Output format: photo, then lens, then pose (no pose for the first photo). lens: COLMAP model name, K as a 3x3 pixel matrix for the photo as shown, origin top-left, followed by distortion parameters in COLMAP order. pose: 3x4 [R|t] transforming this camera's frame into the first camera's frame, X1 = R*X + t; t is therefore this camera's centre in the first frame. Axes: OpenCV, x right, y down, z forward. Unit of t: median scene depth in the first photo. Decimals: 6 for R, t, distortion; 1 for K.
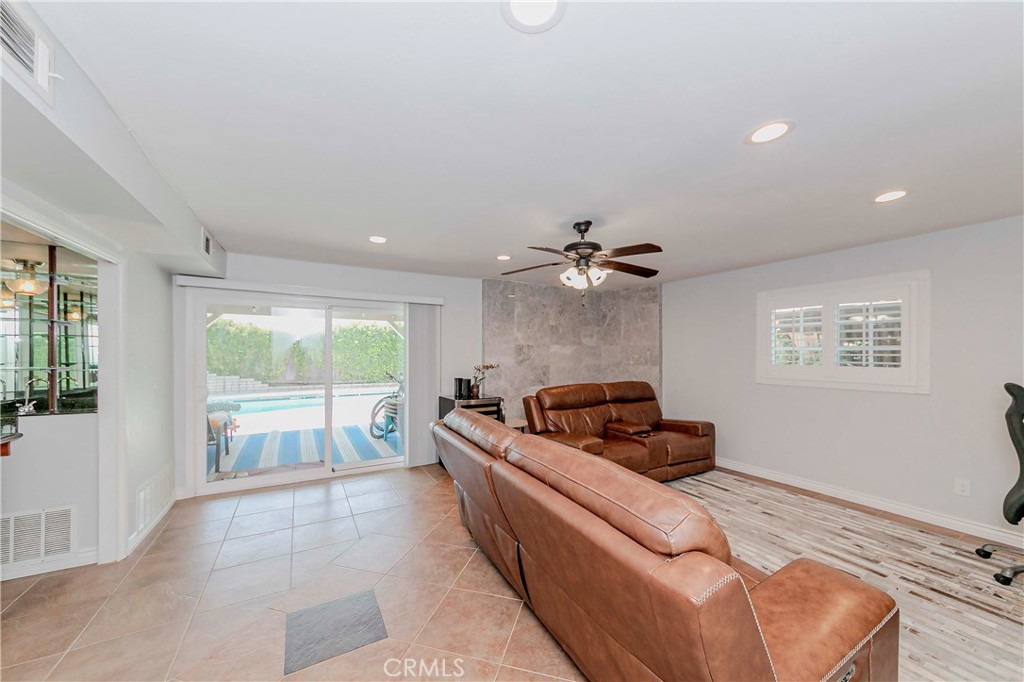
lens RADIAL K [[363.7, 0, 507.7], [0, 363.7, 350.8], [0, 0, 1]] dist [0.001727, 0.000118]
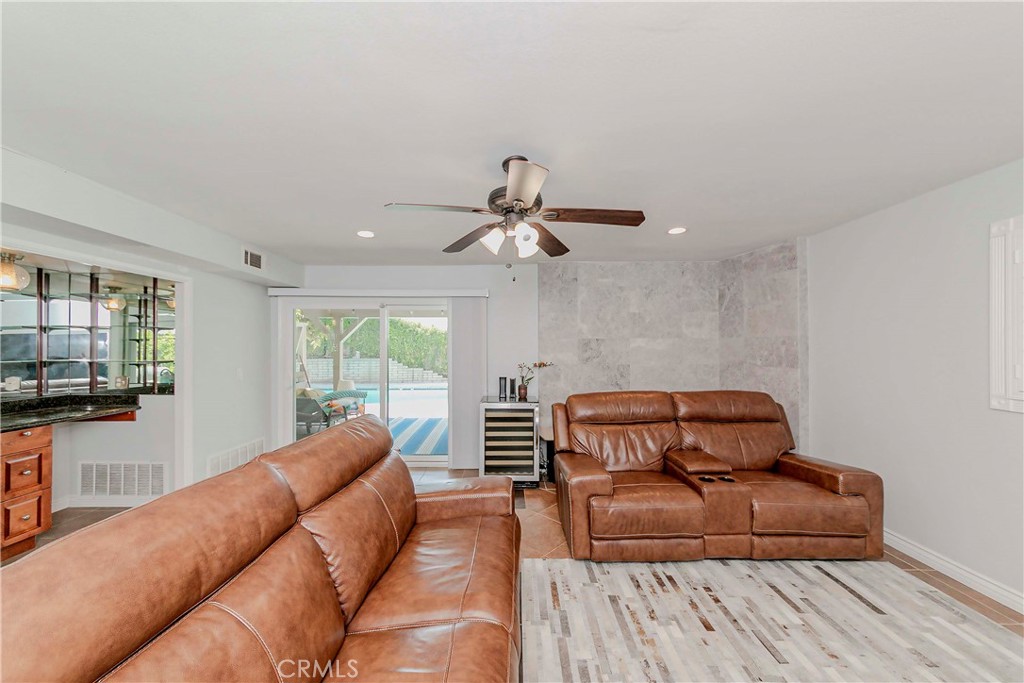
lens RADIAL K [[363.2, 0, 510.7], [0, 363.2, 346.9], [0, 0, 1]] dist [-0.008581, 0.004252]
pose [[0.874958, -0.006047, -0.484160, 0.326610], [0.006398, 0.999979, -0.000926, 0.001891], [0.484156, -0.002288, 0.874979, 0.241133]]
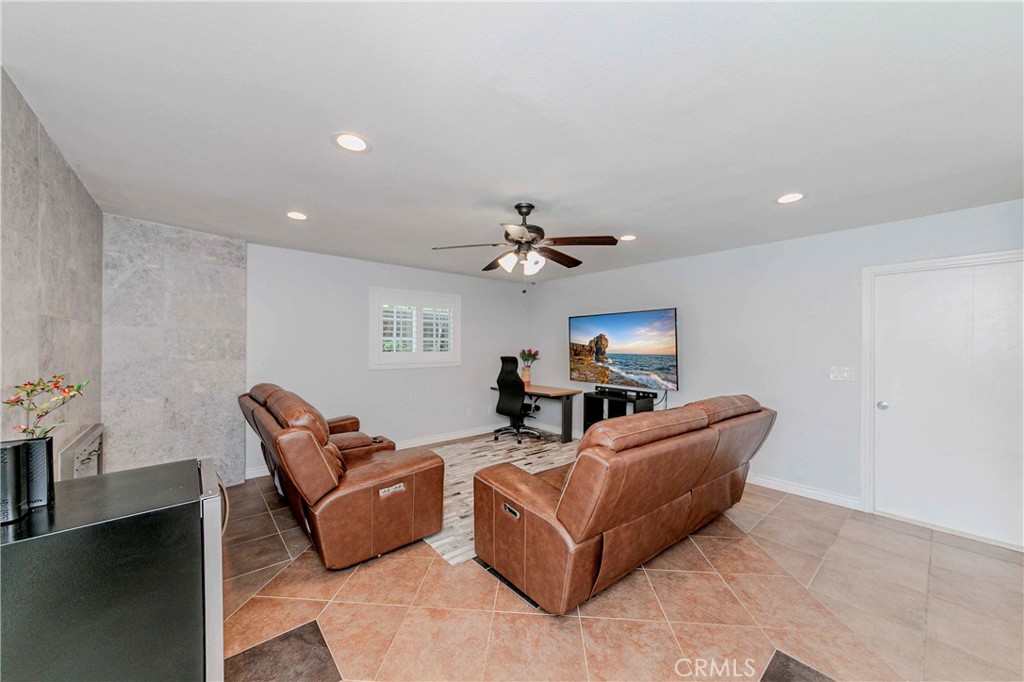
lens RADIAL K [[375.1, 0, 512.0], [0, 375.1, 341.0], [0, 0, 1]] dist [-0.001283, -0.000111]
pose [[-0.197686, 0.005347, 0.980251, -0.455003], [-0.009169, 0.999931, -0.007303, 0.007221], [-0.980222, -0.010432, -0.197624, 0.746866]]
